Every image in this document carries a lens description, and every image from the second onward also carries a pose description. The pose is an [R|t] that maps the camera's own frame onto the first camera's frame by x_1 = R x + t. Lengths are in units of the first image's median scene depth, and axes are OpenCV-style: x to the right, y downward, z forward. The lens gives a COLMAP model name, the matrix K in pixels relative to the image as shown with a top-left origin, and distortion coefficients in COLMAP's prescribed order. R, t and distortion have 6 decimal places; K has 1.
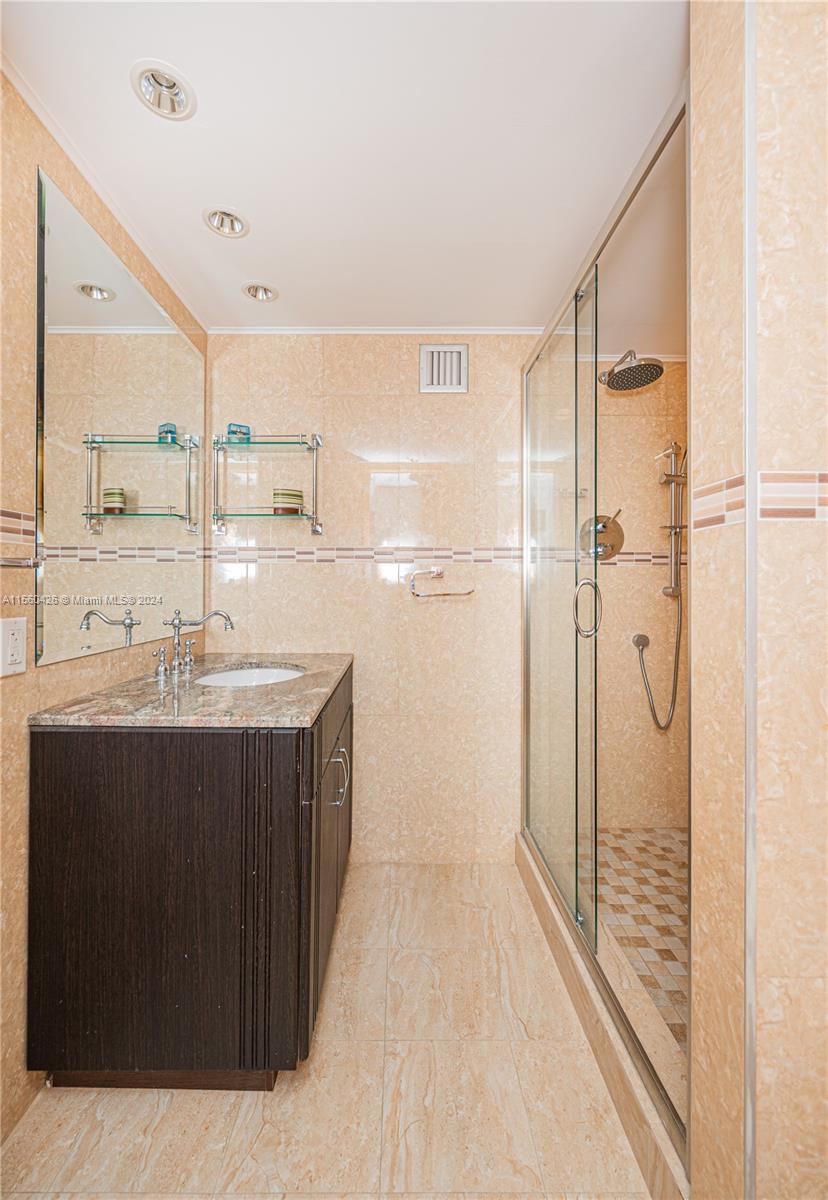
lens RADIAL K [[499.5, 0, 410.6], [0, 499.5, 580.9], [0, 0, 1]] dist [0.002251, 0.000153]
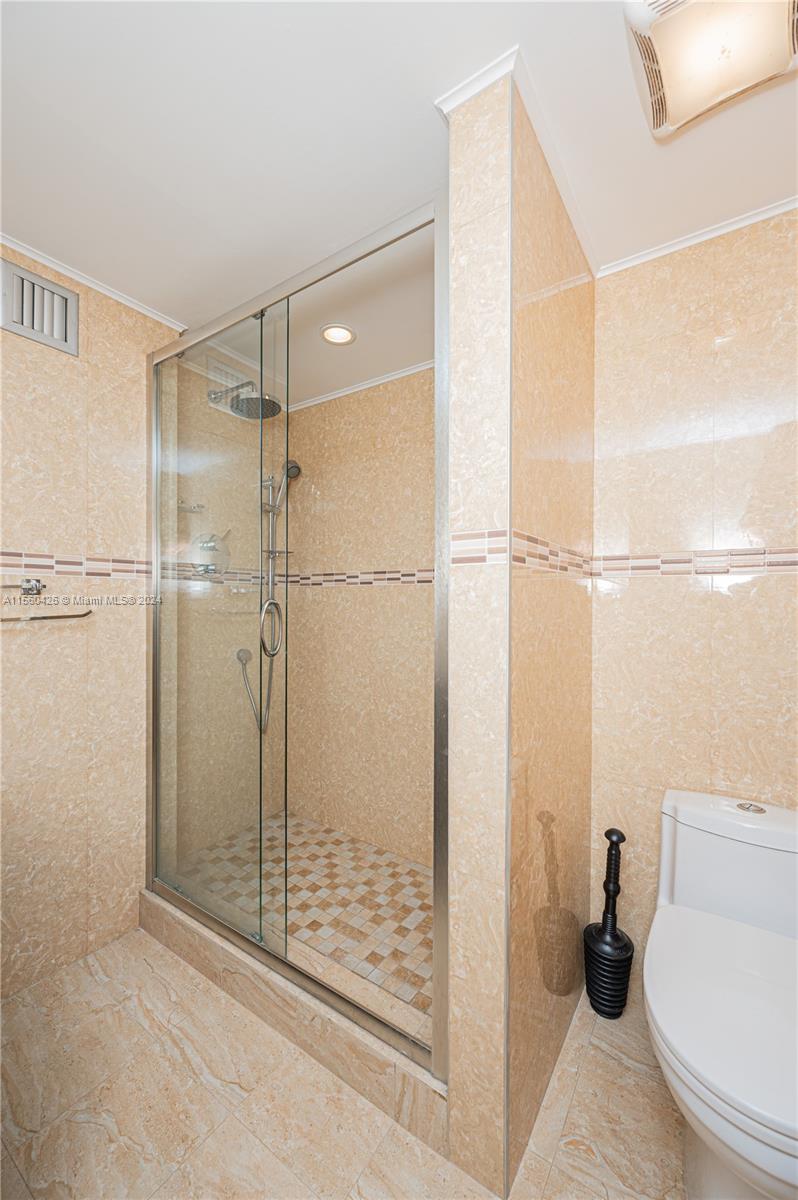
lens RADIAL K [[472.0, 0, 399.0], [0, 472.0, 600.0], [0, 0, 1]] dist [0.000360, 0.000088]
pose [[0.573688, 0.003077, 0.819068, -0.265089], [-0.009497, 0.999951, 0.002896, -0.007308], [-0.819019, -0.009440, 0.573689, 0.222401]]
